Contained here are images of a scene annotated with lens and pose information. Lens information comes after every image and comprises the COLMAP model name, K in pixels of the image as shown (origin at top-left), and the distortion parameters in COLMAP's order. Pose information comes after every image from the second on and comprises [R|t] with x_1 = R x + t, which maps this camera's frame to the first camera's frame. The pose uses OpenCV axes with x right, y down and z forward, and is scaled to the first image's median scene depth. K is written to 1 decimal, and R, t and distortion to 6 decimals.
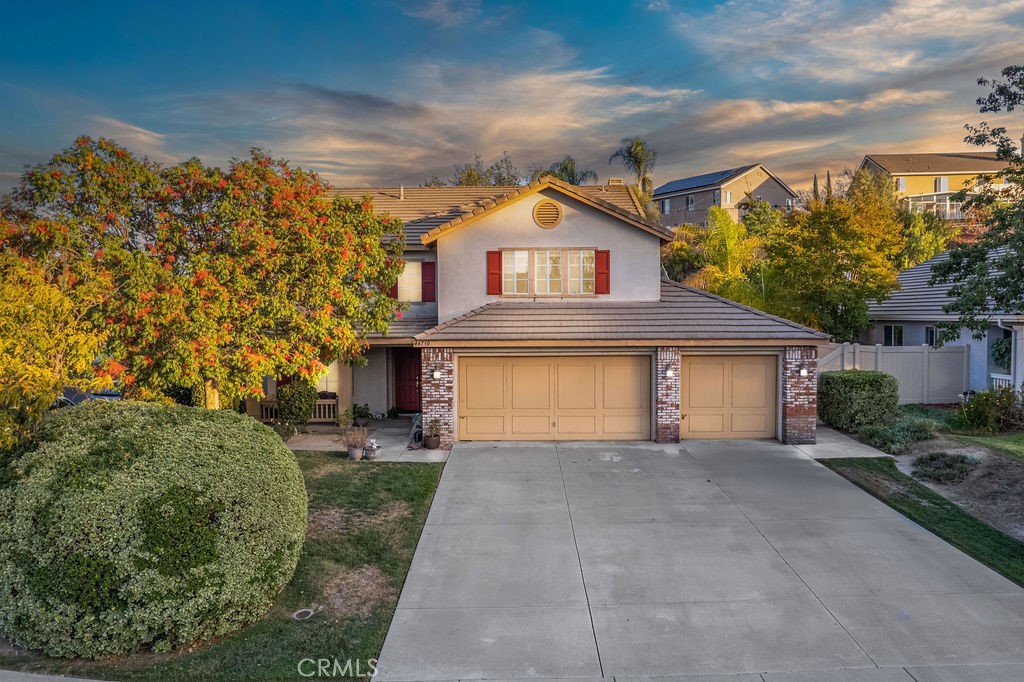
lens RADIAL K [[750.0, 0, 511.5], [0, 750.0, 341.6], [0, 0, 1]] dist [-0.038359, 0.007499]
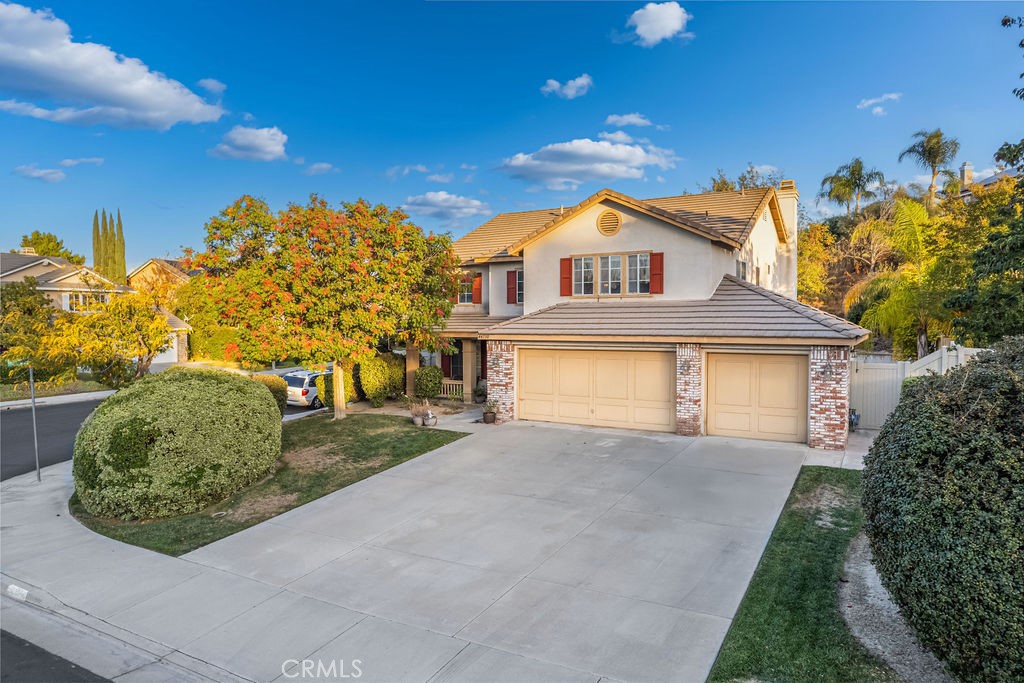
lens RADIAL K [[652.7, 0, 514.1], [0, 652.7, 342.2], [0, 0, 1]] dist [-0.036241, 0.008646]
pose [[0.860719, 0.019146, -0.508720, 0.466745], [-0.019053, 0.999804, 0.005391, 0.004782], [0.508723, 0.005052, 0.860915, 0.108001]]
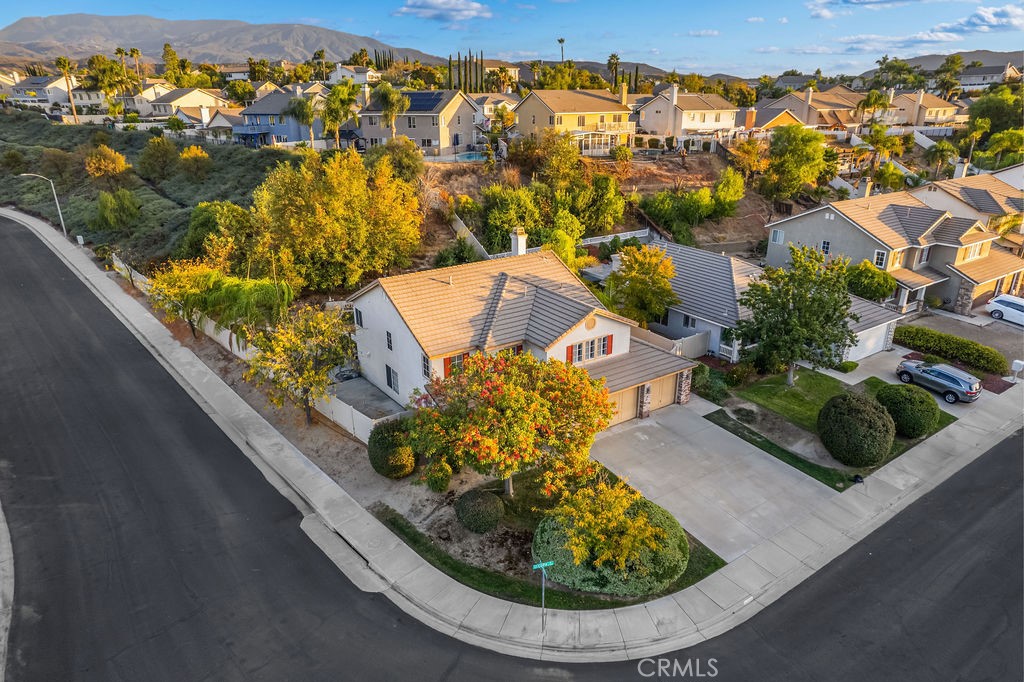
lens RADIAL K [[652.7, 0, 507.4], [0, 652.7, 338.7], [0, 0, 1]] dist [-0.036241, 0.008646]
pose [[0.829501, -0.201454, 0.520907, -1.196902], [0.025804, 0.945509, 0.324572, -0.794665], [-0.557908, -0.255791, 0.789499, -0.319210]]
